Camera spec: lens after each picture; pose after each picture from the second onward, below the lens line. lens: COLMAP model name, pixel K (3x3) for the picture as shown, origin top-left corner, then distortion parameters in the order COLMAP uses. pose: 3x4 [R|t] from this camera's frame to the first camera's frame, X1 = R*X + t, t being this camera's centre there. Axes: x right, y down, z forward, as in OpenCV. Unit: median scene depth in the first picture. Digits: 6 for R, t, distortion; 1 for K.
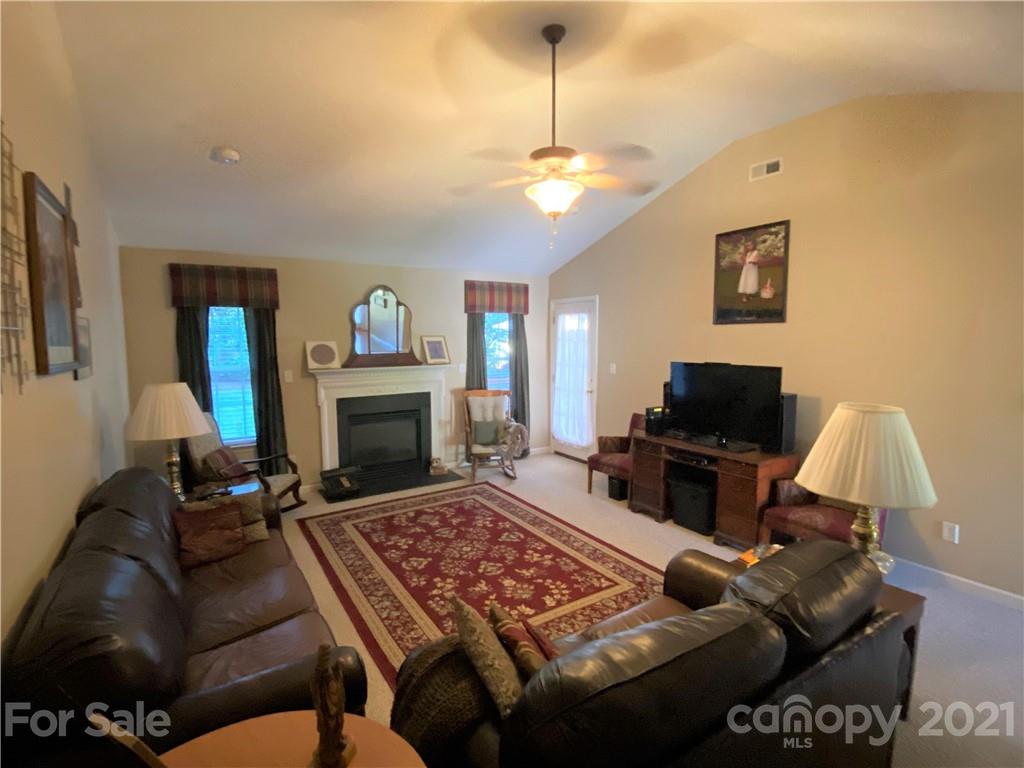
lens RADIAL K [[487.2, 0, 511.6], [0, 487.2, 383.0], [0, 0, 1]] dist [0.044815, -0.000047]
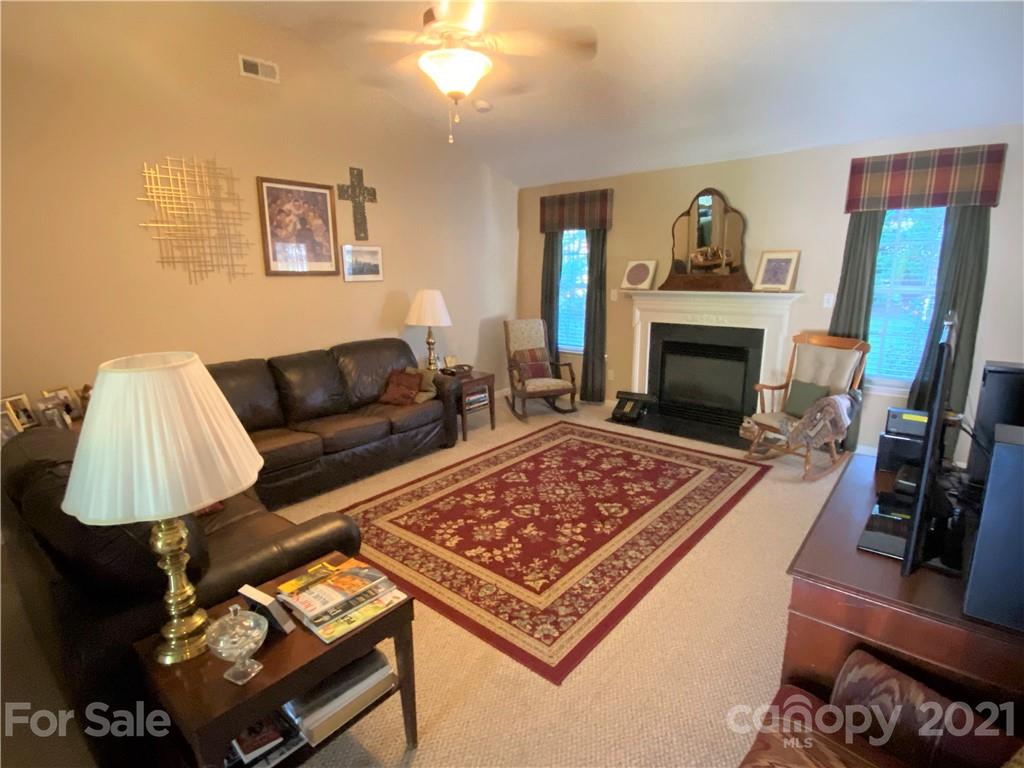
lens RADIAL K [[525.6, 0, 512.6], [0, 525.6, 380.7], [0, 0, 1]] dist [0.005143, -0.002234]
pose [[0.294657, 0.210193, -0.932200, 0.649223], [-0.087032, 0.977358, 0.192866, -0.036103], [0.951632, 0.024303, 0.306279, 0.536005]]
